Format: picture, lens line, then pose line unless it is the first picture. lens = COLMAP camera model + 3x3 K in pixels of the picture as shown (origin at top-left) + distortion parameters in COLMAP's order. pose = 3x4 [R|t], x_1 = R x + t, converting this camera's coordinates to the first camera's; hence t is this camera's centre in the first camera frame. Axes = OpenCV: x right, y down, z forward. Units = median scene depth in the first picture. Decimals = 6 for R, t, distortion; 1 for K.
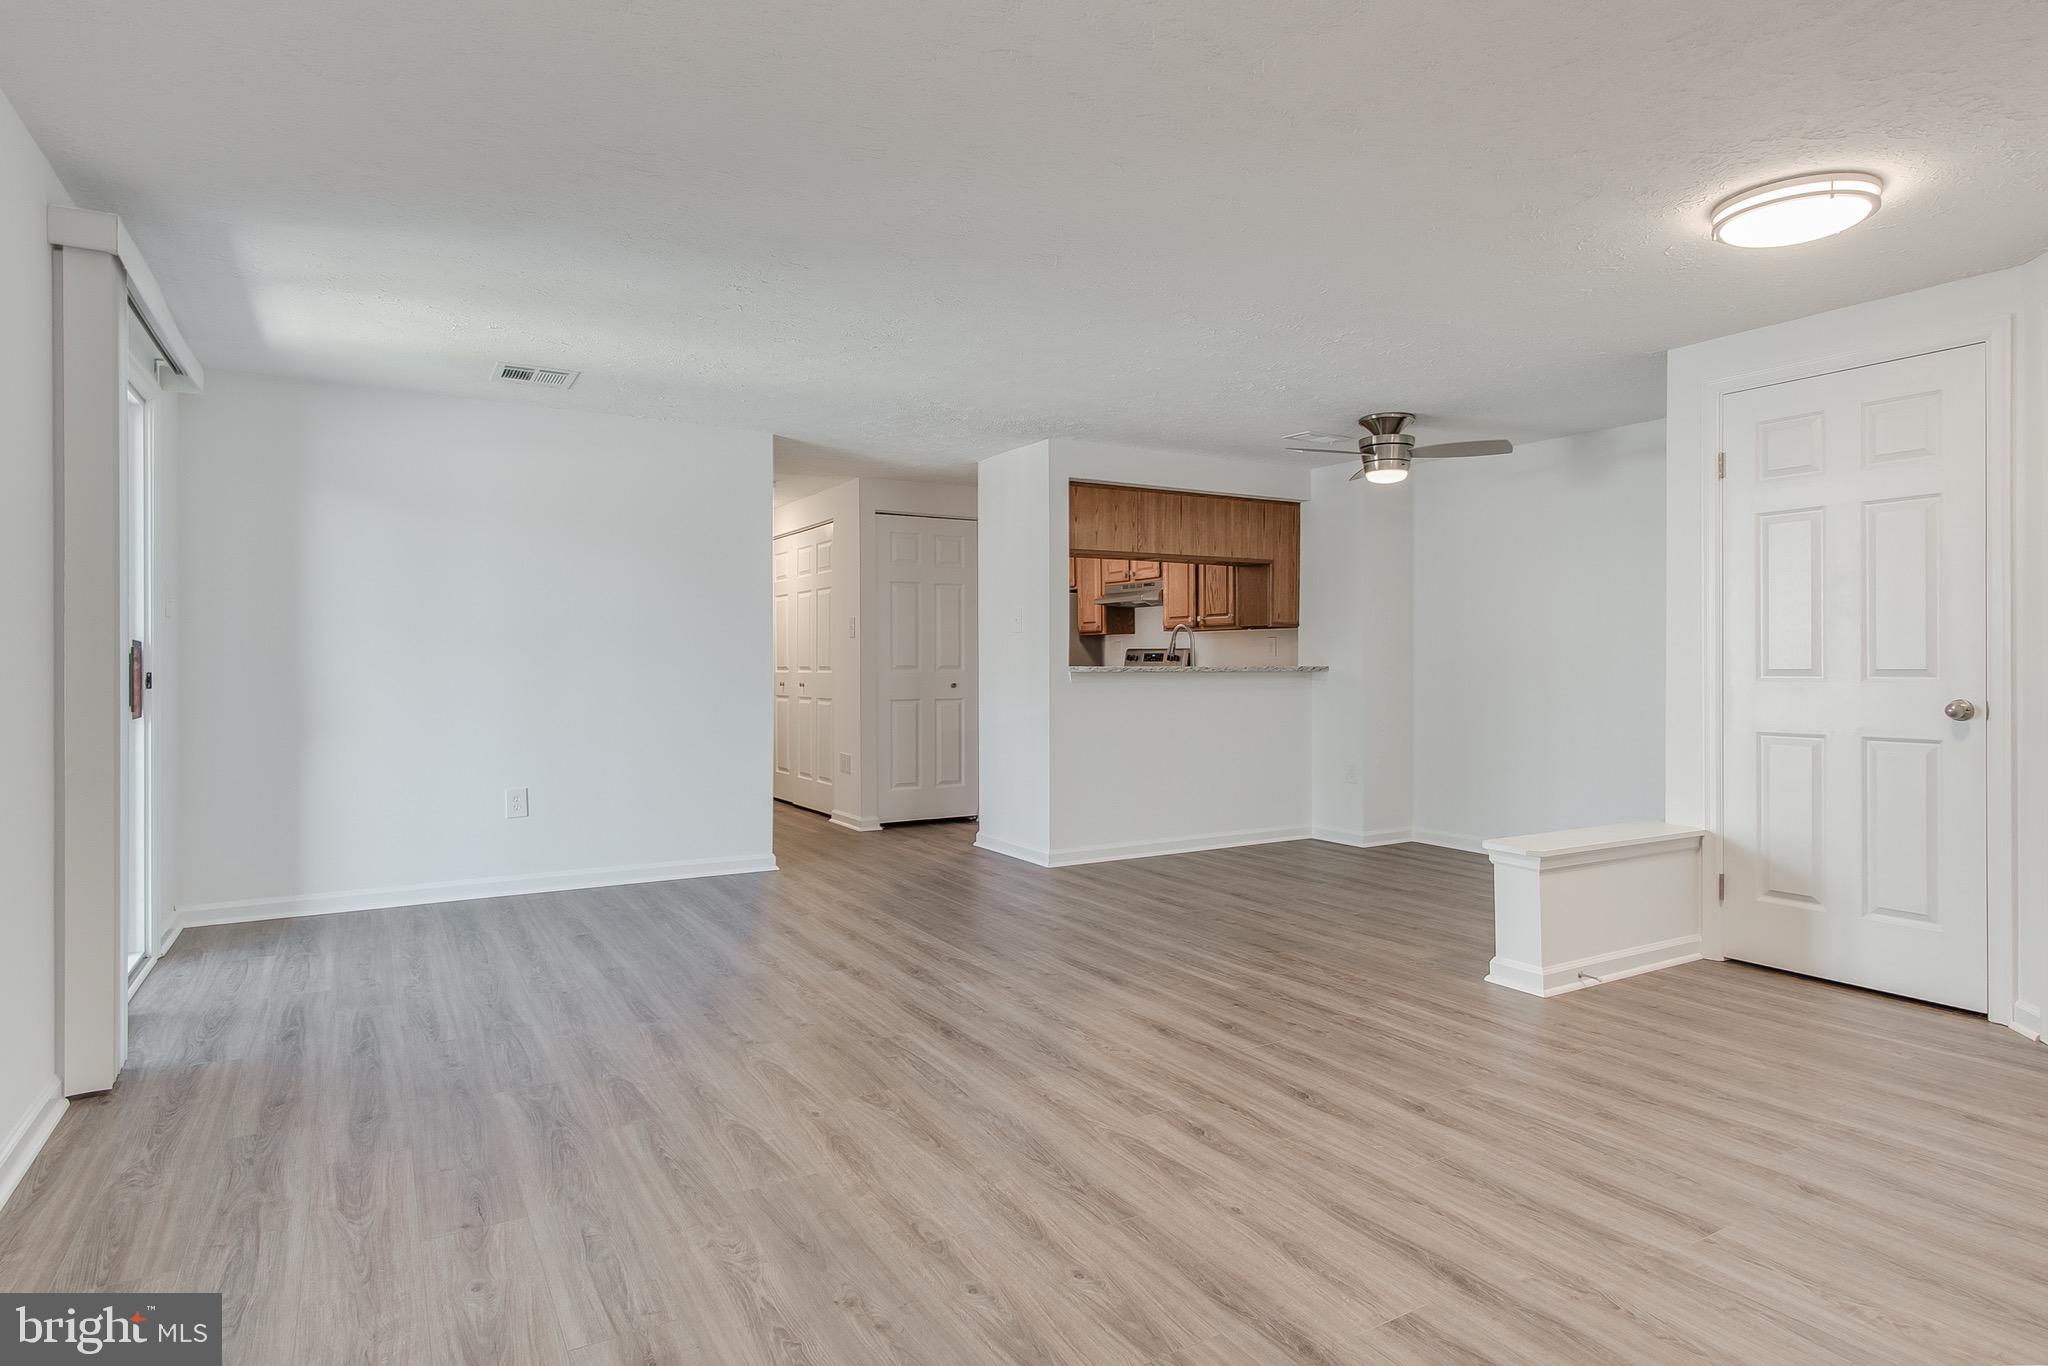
lens RADIAL K [[1110.3, 0, 1032.1], [0, 1110.3, 674.2], [0, 0, 1]] dist [0.006268, 0.001663]
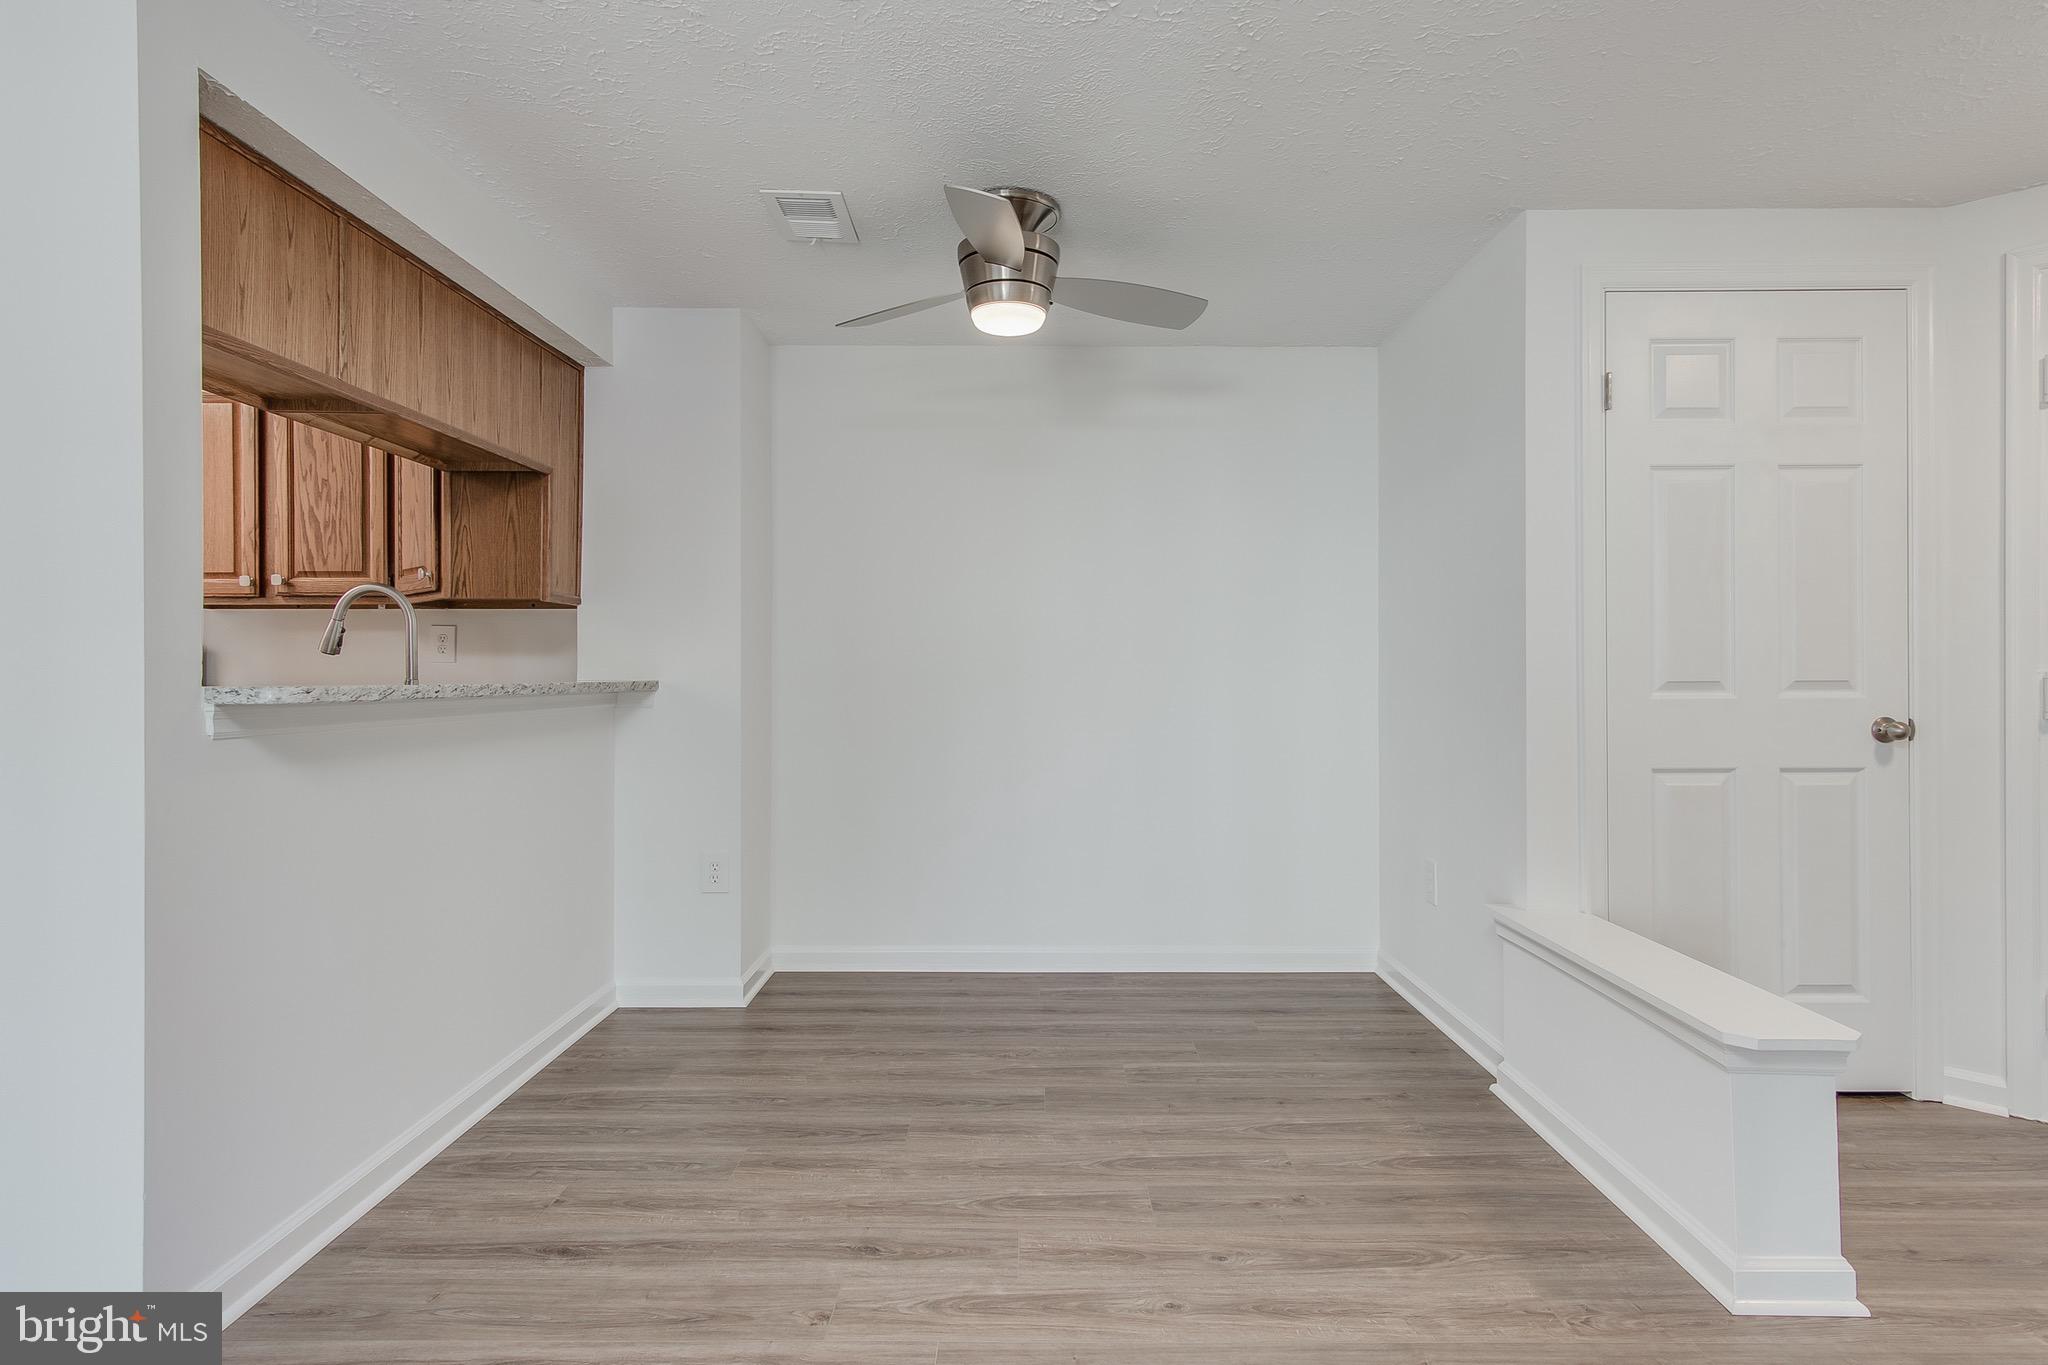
lens RADIAL K [[1110.3, 0, 1032.1], [0, 1110.3, 673.7], [0, 0, 1]] dist [0.006268, 0.001663]
pose [[0.513065, -0.000078, 0.858350, -0.192155], [0.010092, 0.999931, -0.005941, -0.010319], [-0.858291, 0.011710, 0.513030, 1.082896]]
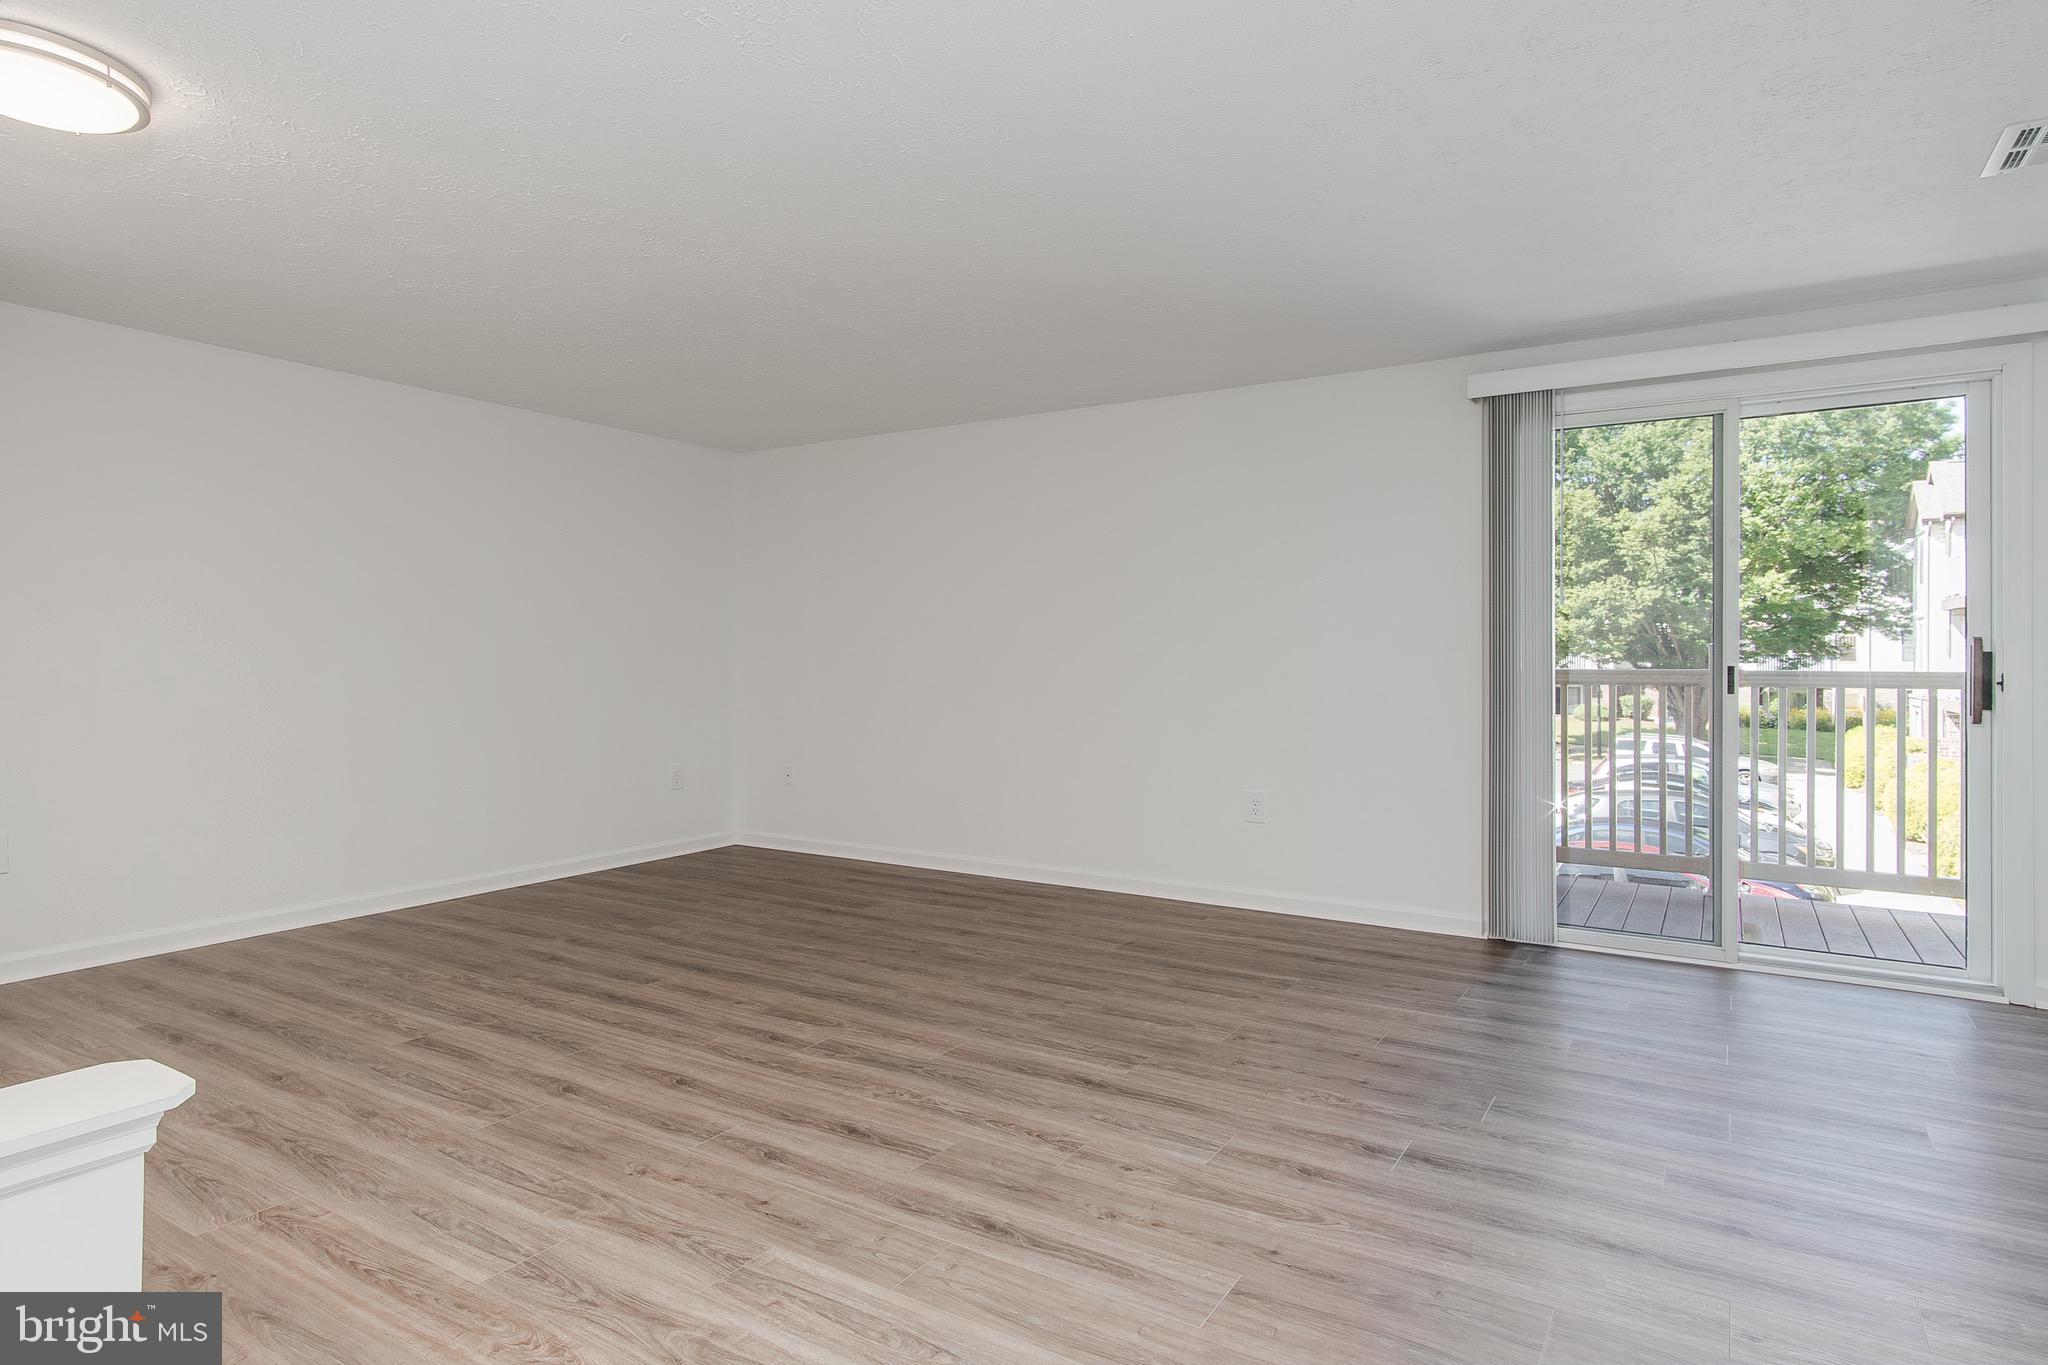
lens RADIAL K [[1119.2, 0, 1032.4], [0, 1119.2, 670.9], [0, 0, 1]] dist [0.007387, 0.002136]
pose [[-0.889028, 0.002329, -0.457847, 0.336791], [-0.007756, 0.999767, 0.020147, -0.016838], [0.457787, 0.021462, -0.888803, 1.617700]]
